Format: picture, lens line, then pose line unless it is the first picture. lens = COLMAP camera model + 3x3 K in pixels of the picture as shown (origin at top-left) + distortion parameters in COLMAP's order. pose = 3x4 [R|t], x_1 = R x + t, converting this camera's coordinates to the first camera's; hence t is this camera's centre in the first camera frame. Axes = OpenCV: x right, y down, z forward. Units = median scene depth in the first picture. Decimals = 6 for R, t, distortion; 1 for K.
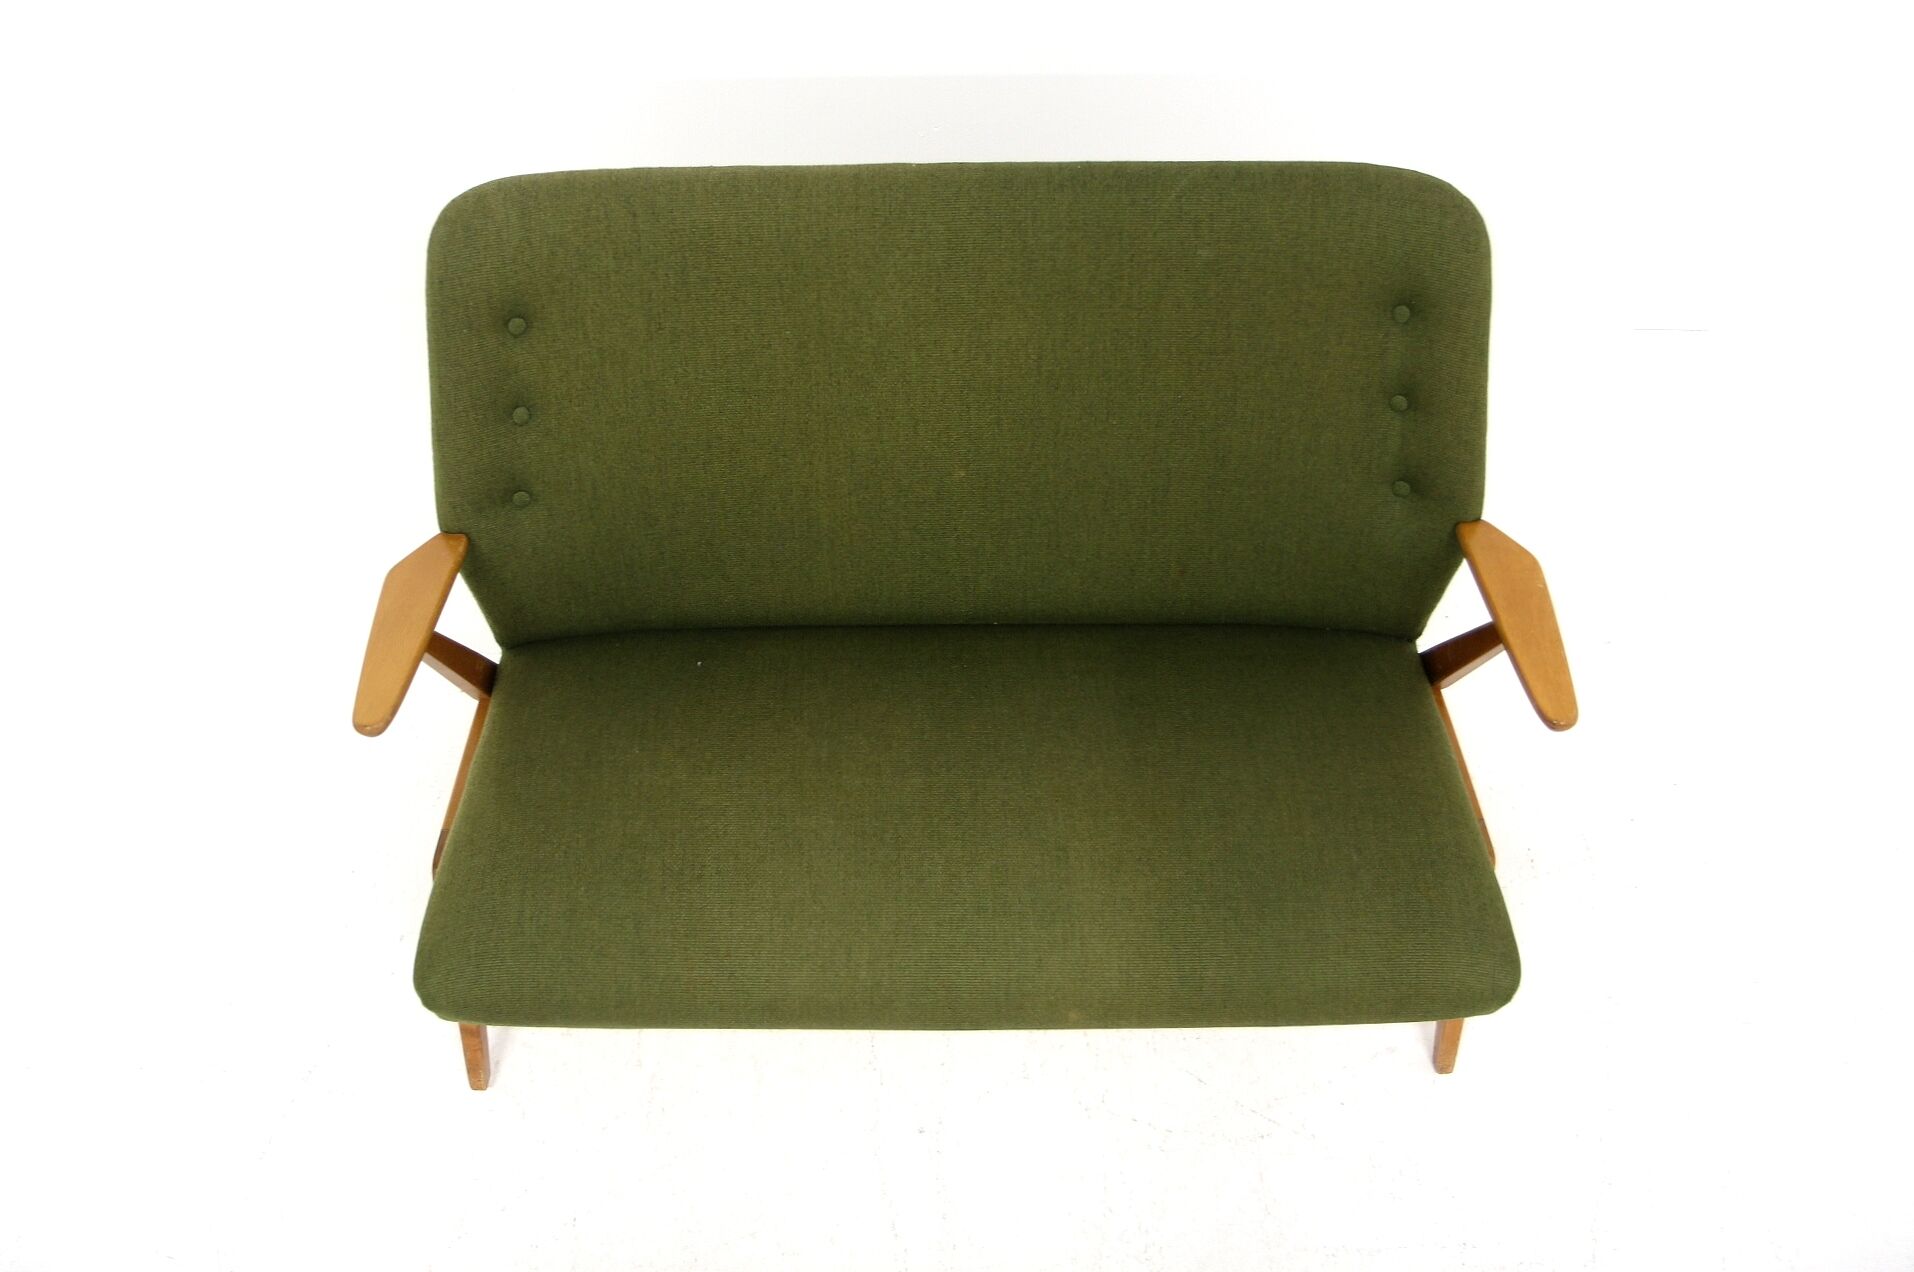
lens RADIAL K [[1512.0, 0, 946.7], [0, 1512.0, 640.9], [0, 0, 1]] dist [-0.083032, 0.006411]
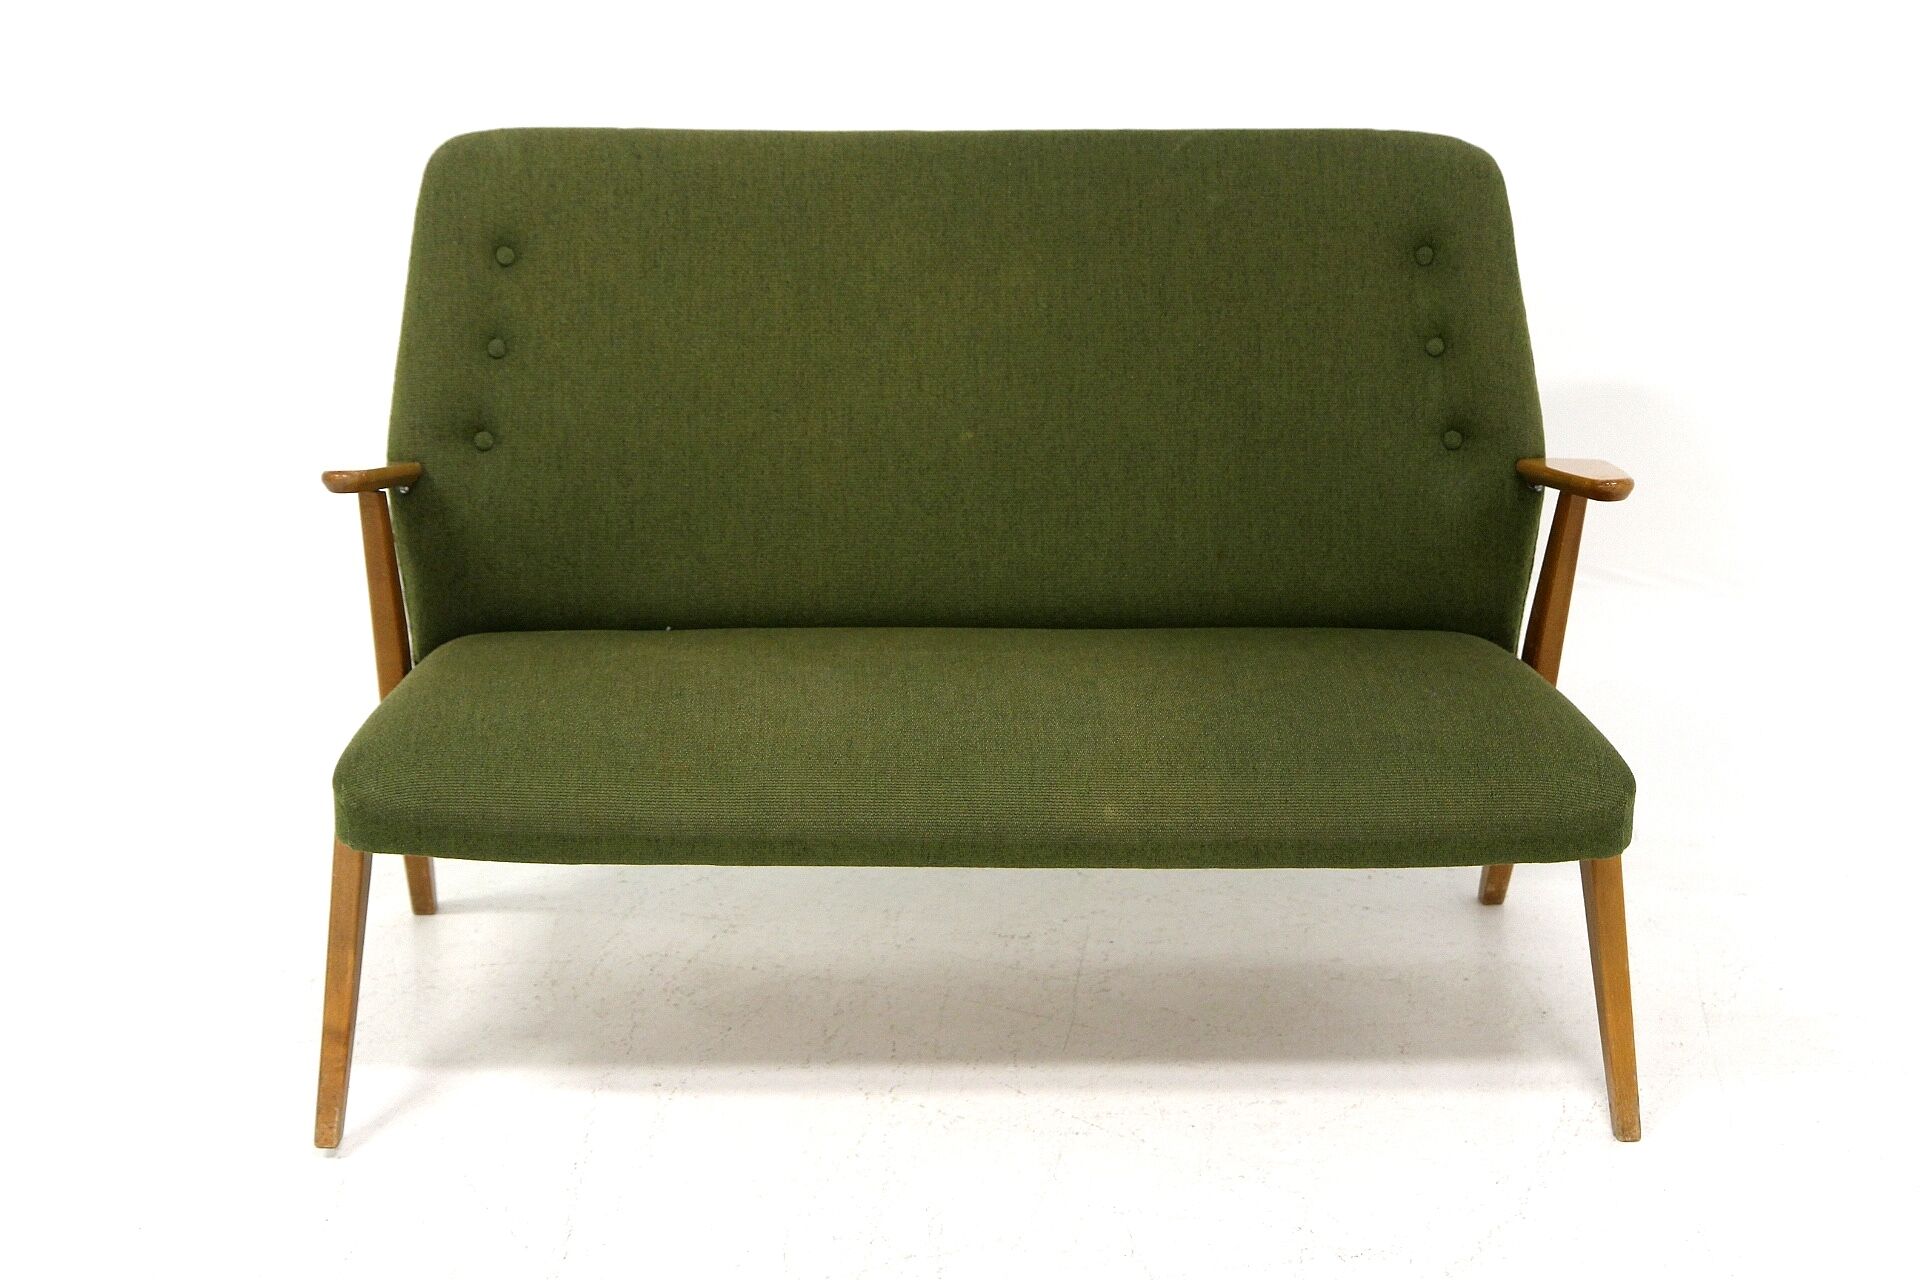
lens RADIAL K [[3032.2, 0, 964.4], [0, 3032.2, 643.4], [0, 0, 1]] dist [0.158579, 0.000000]
pose [[0.999749, 0.001855, 0.022339, -0.035771], [0.011666, 0.807901, -0.589203, 1.133906], [-0.019141, 0.589316, 0.807676, -0.434868]]
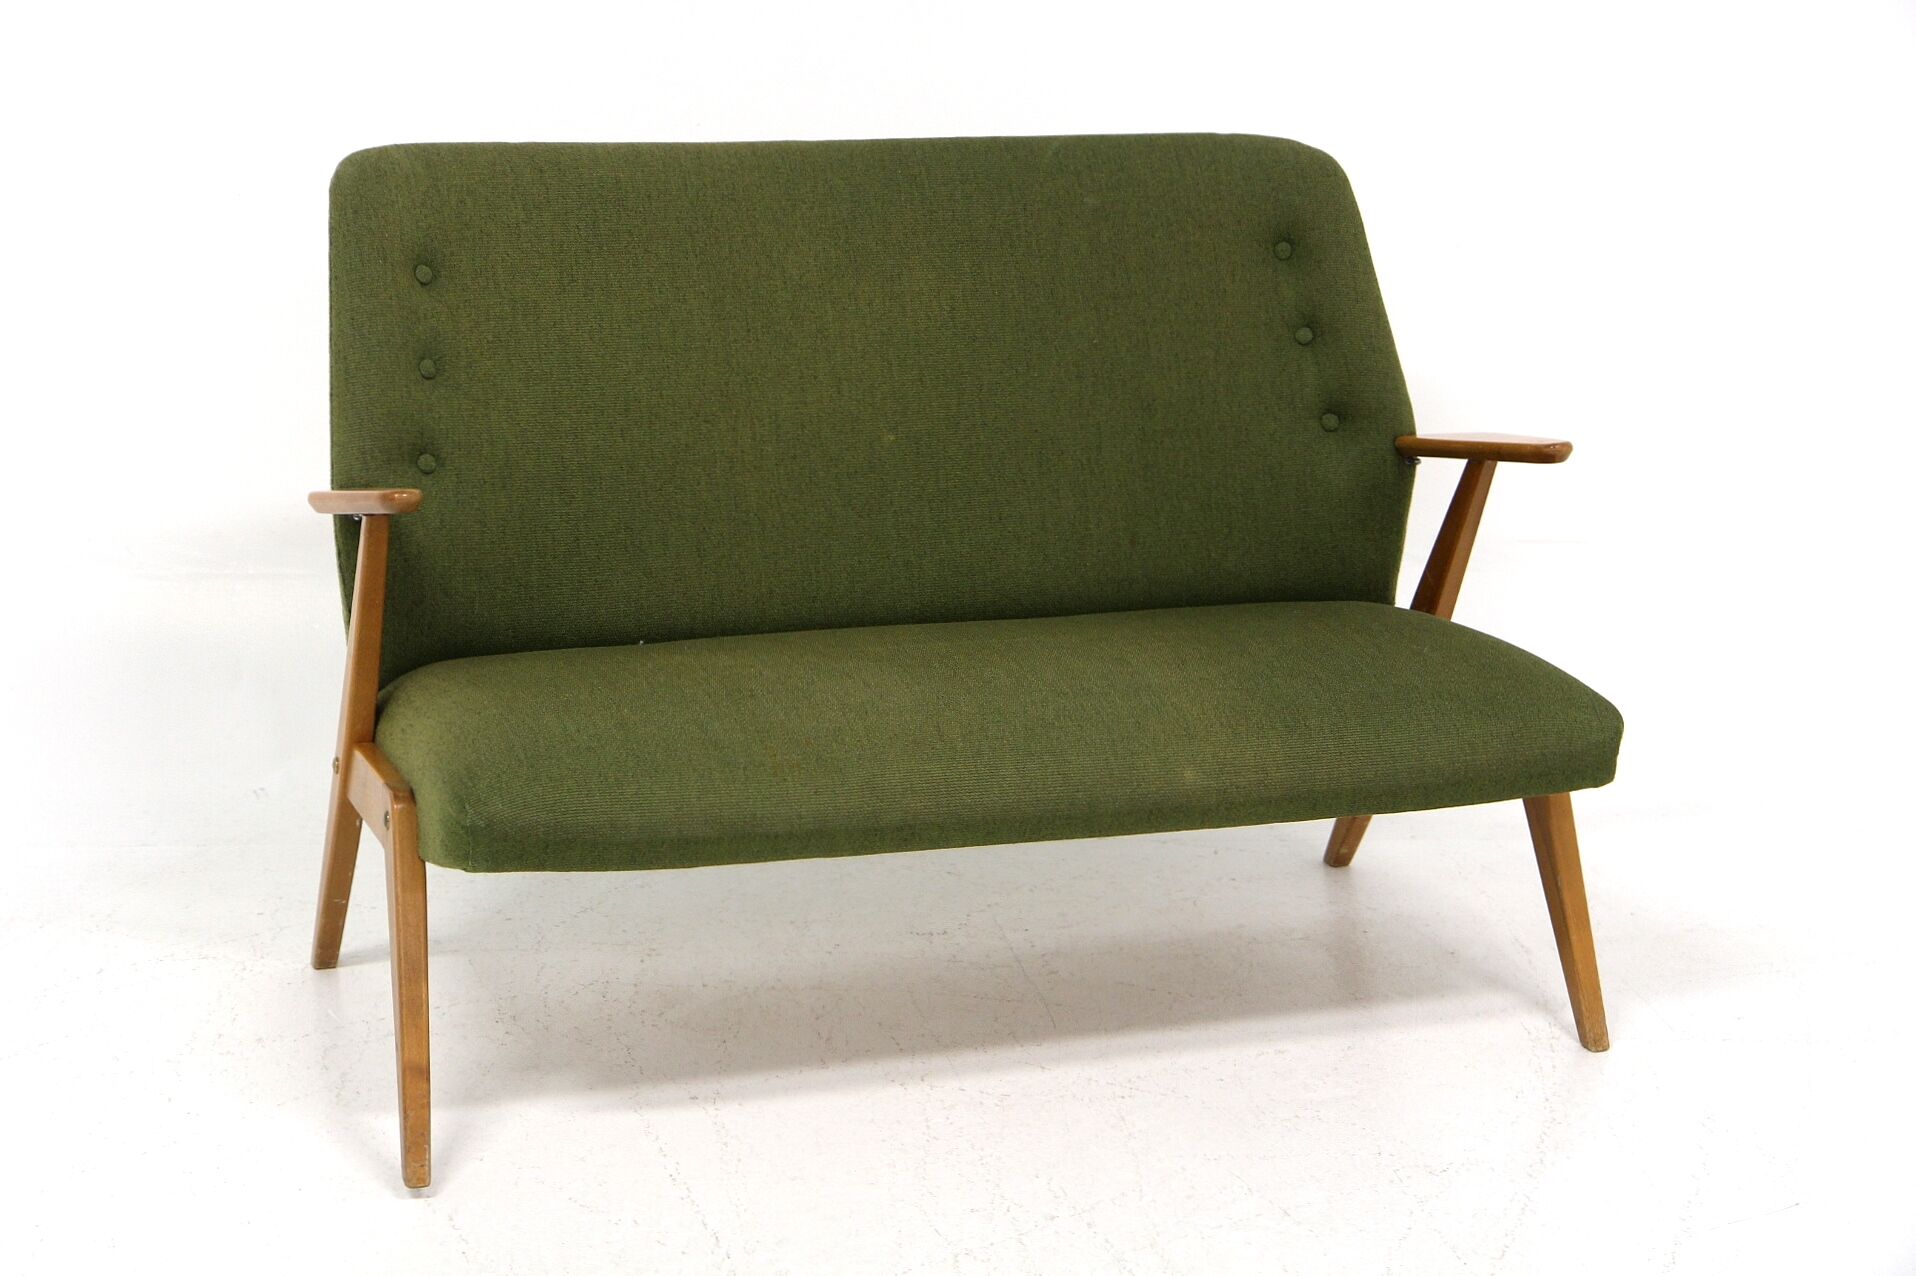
lens RADIAL K [[3294.8, 0, 952.1], [0, 3294.8, 636.5], [0, 0, 1]] dist [0.196801, 0.000000]
pose [[0.944838, -0.058936, 0.322192, -0.648936], [0.244177, 0.782377, -0.572943, 1.219569], [-0.218309, 0.620010, 0.753611, -0.487138]]
